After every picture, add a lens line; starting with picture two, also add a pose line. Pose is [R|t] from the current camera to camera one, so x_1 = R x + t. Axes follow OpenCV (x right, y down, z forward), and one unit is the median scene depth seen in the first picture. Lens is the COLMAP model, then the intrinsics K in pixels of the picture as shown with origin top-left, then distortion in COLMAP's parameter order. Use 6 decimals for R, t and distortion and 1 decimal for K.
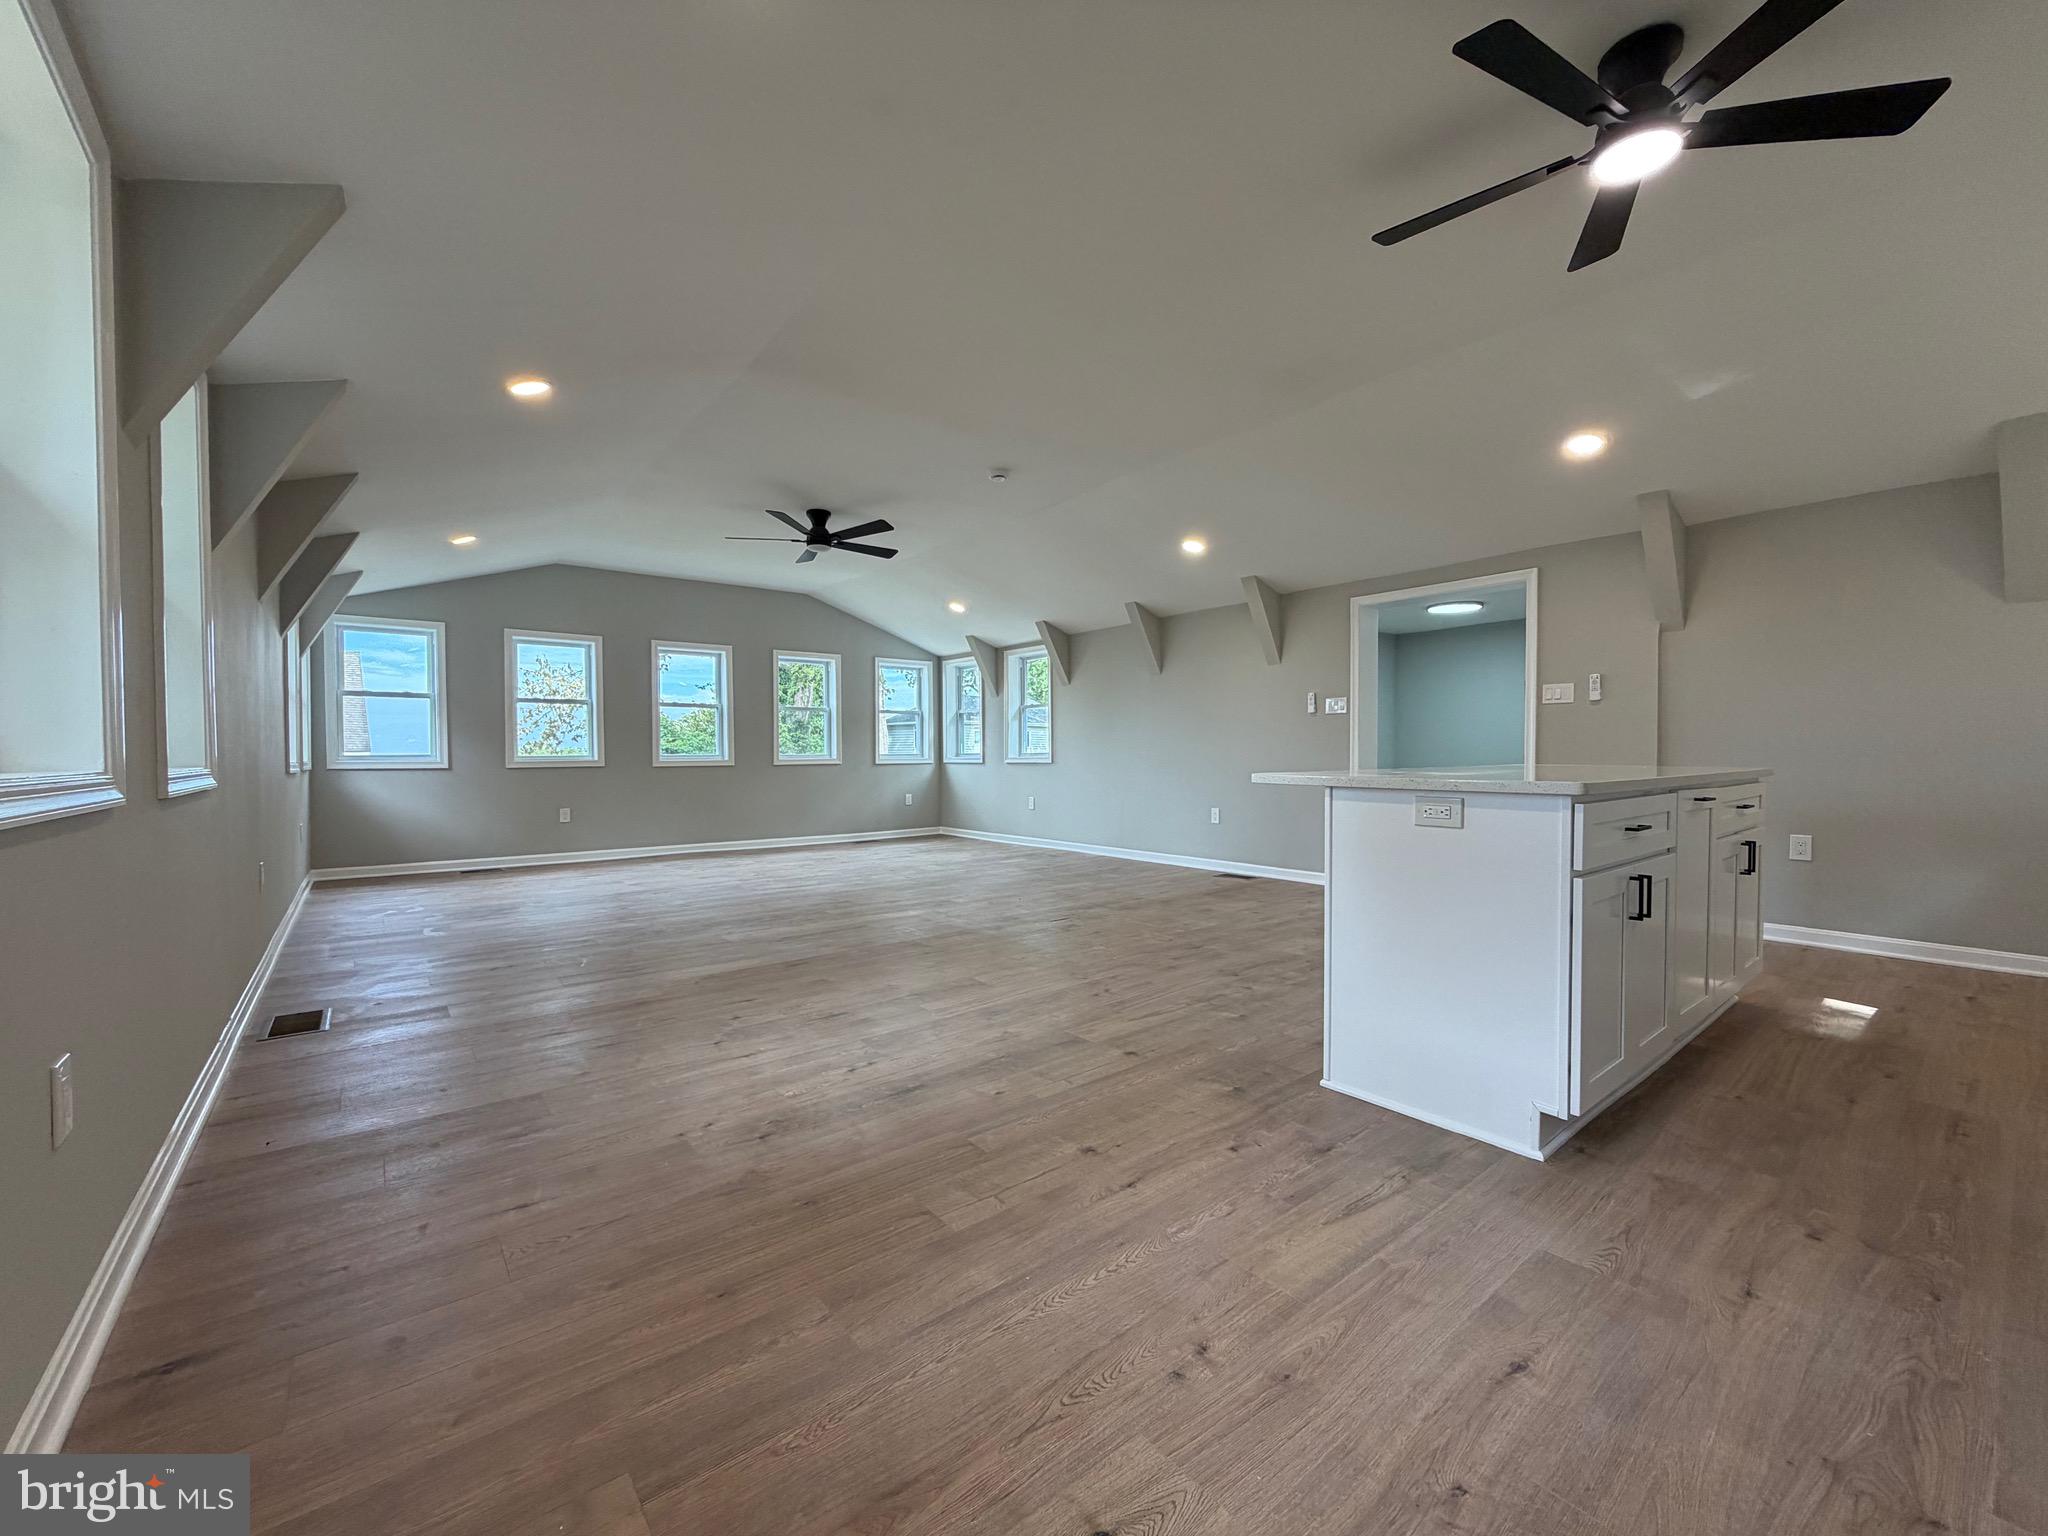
lens RADIAL K [[816.8, 0, 1018.3], [0, 816.8, 769.2], [0, 0, 1]] dist [0.000197, 0.000402]
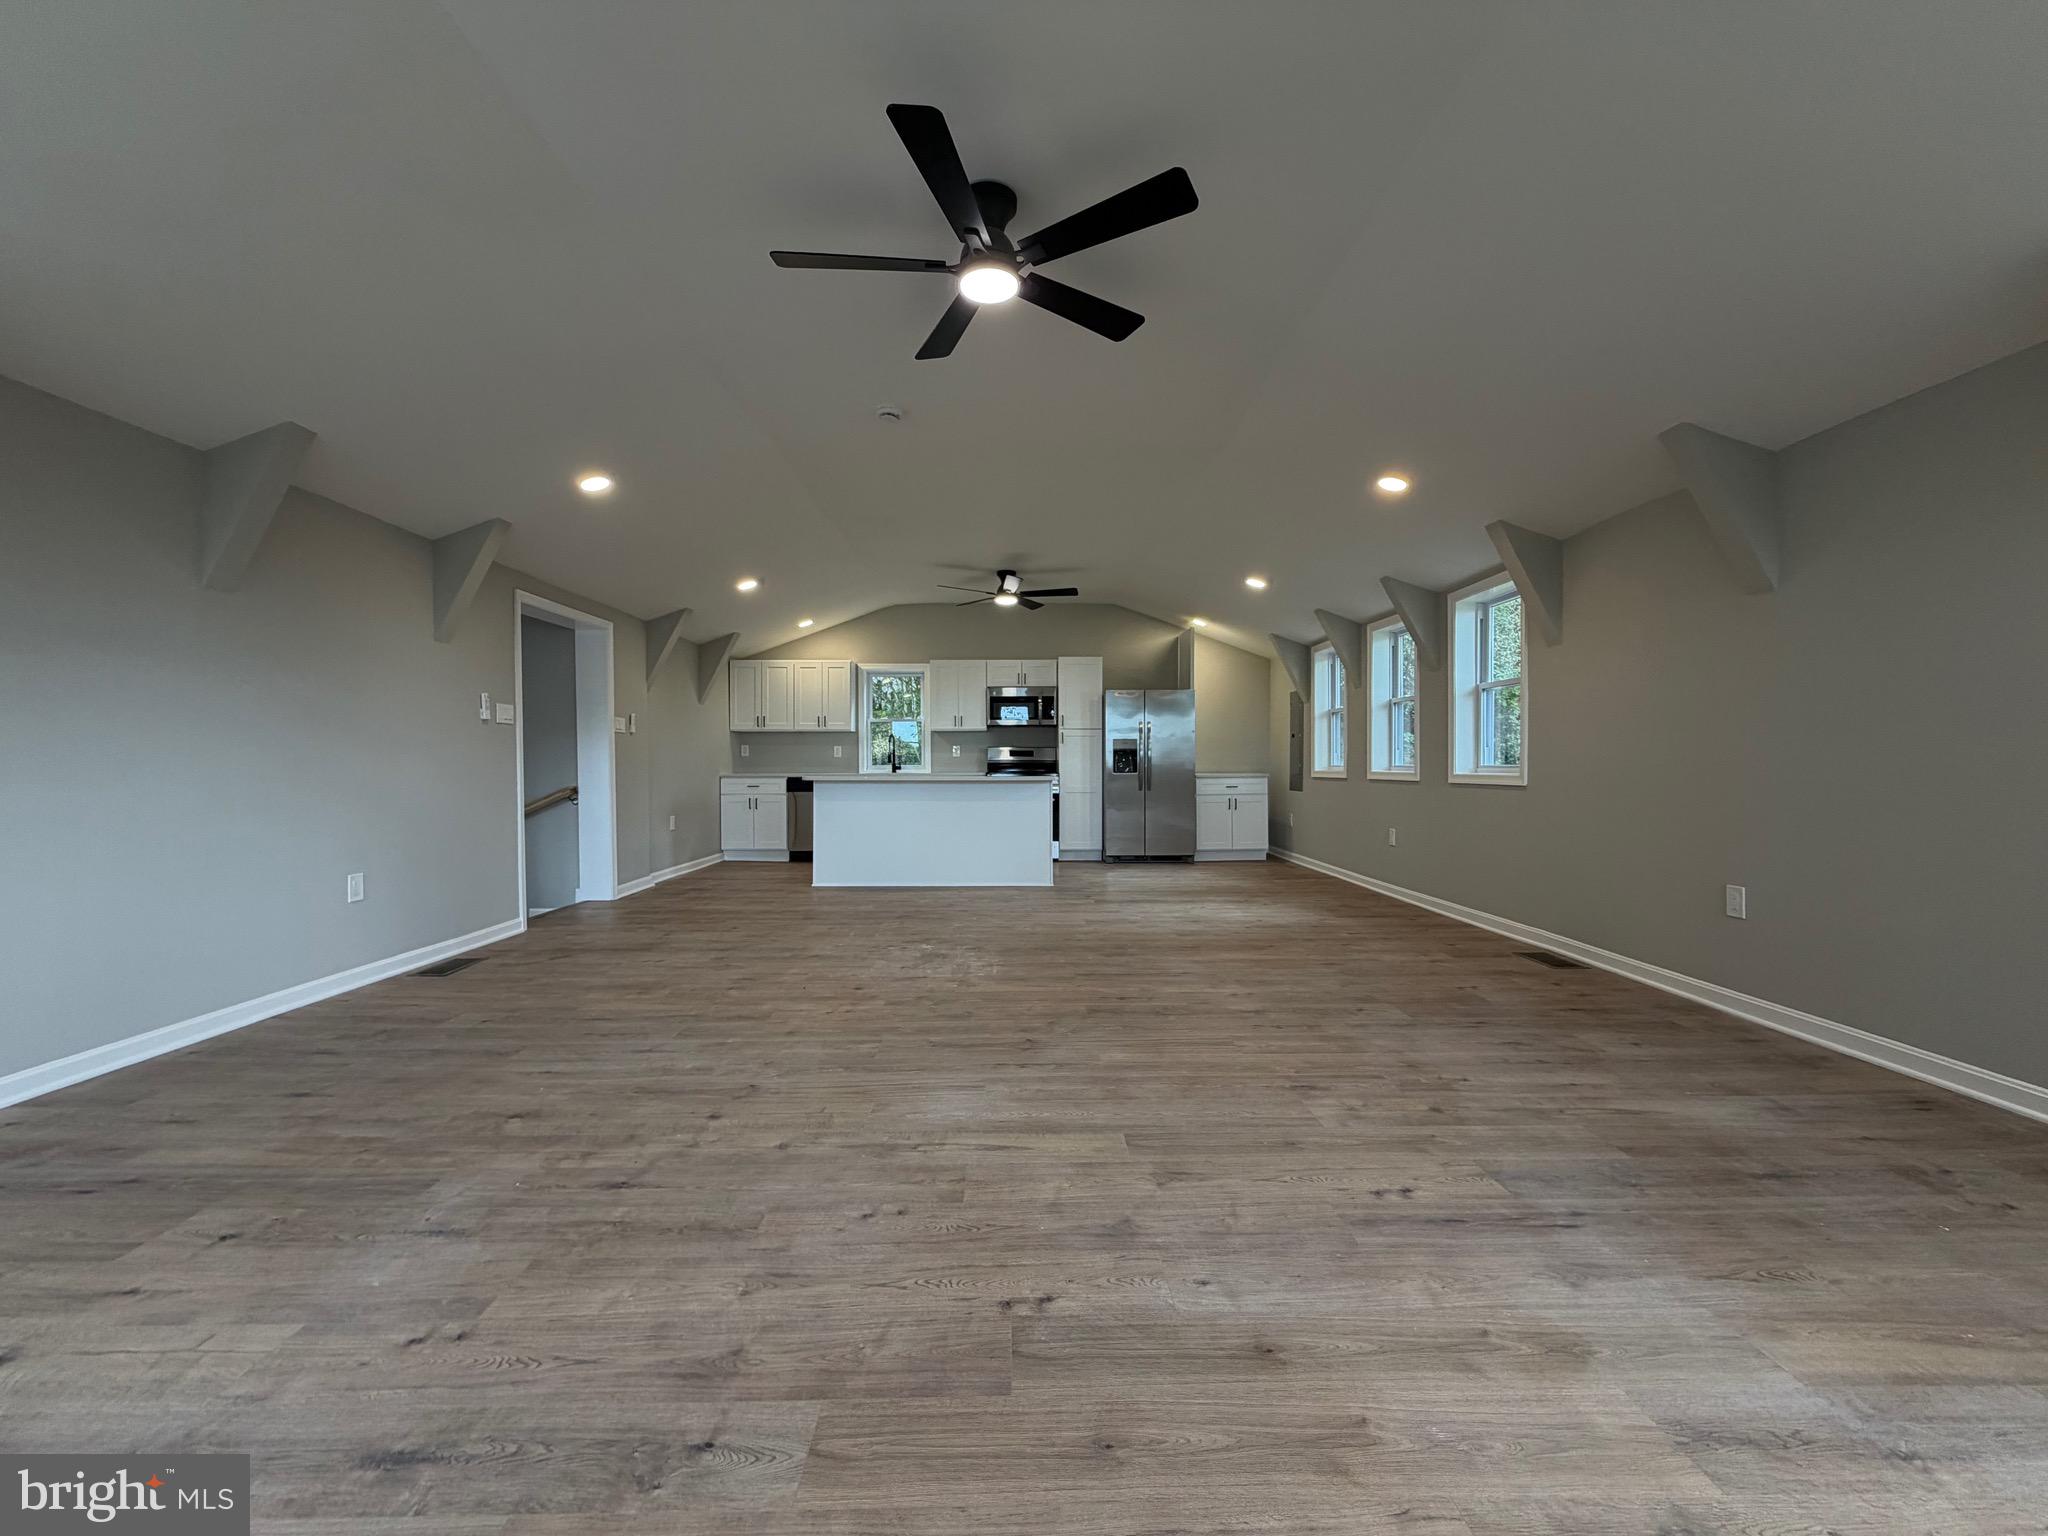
lens RADIAL K [[816.8, 0, 1018.3], [0, 816.8, 769.2], [0, 0, 1]] dist [0.000197, 0.000402]
pose [[-0.787799, 0.002995, 0.615926, -0.829576], [0.017410, 0.999697, 0.017407, -0.044844], [-0.615687, 0.024437, -0.787612, 2.141096]]
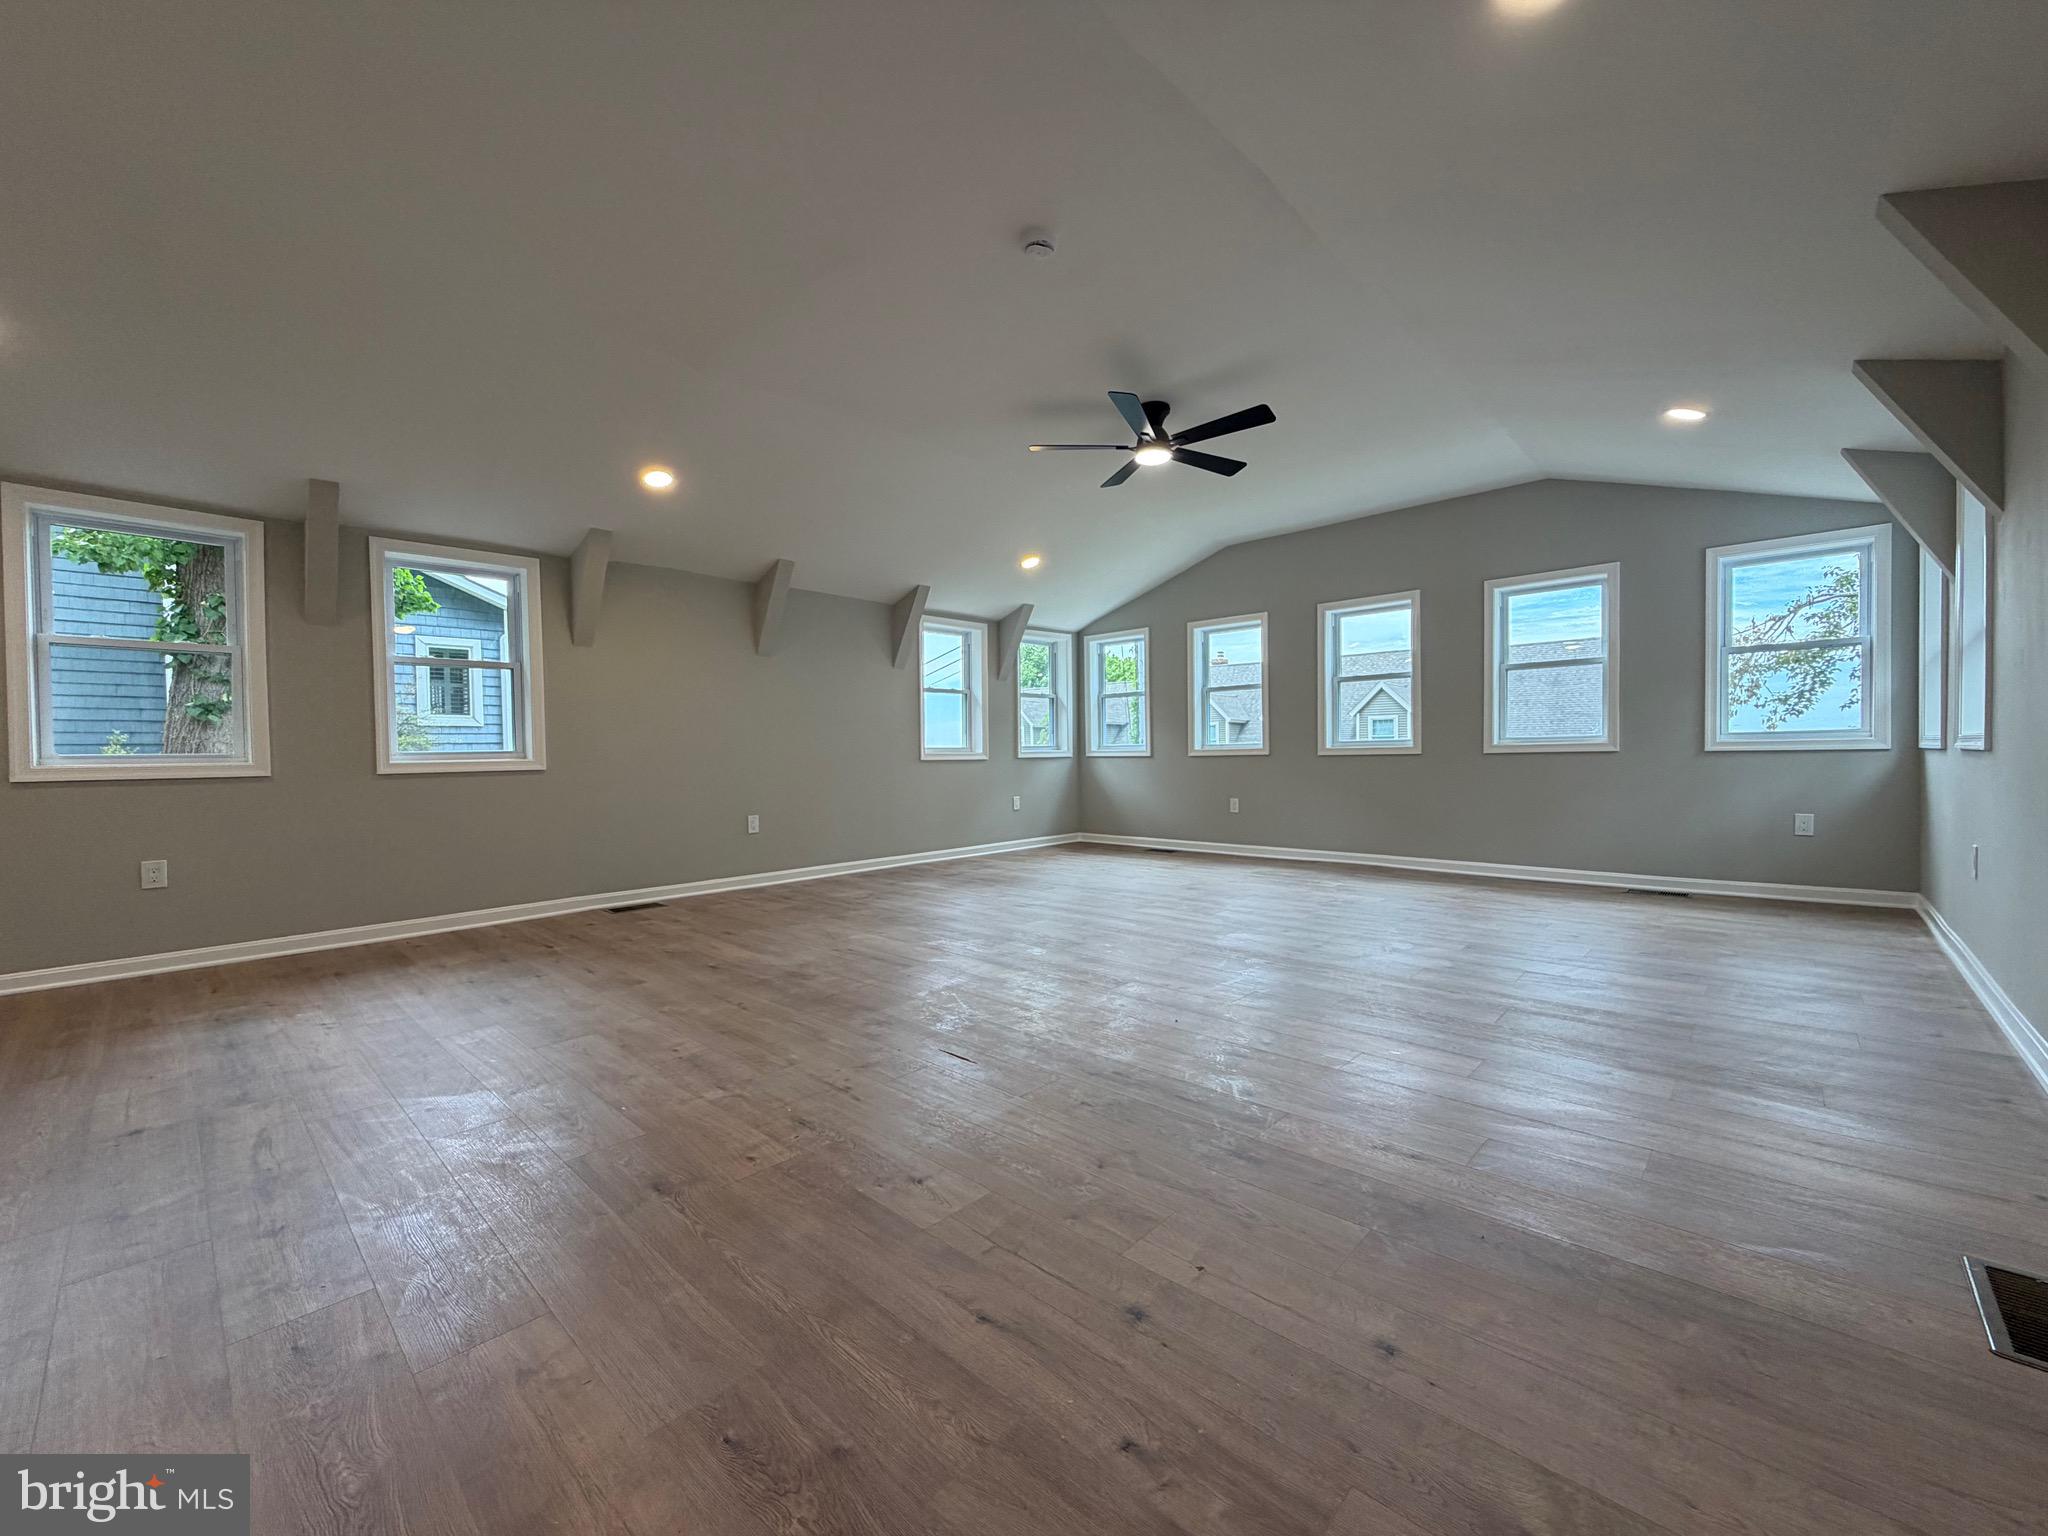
lens RADIAL K [[816.8, 0, 1018.3], [0, 816.8, 769.2], [0, 0, 1]] dist [0.000197, 0.000402]
pose [[0.140400, 0.022674, -0.989835, 0.746380], [-0.001366, 0.999741, 0.022707, -0.015971], [0.990094, -0.001836, 0.140395, 1.255184]]
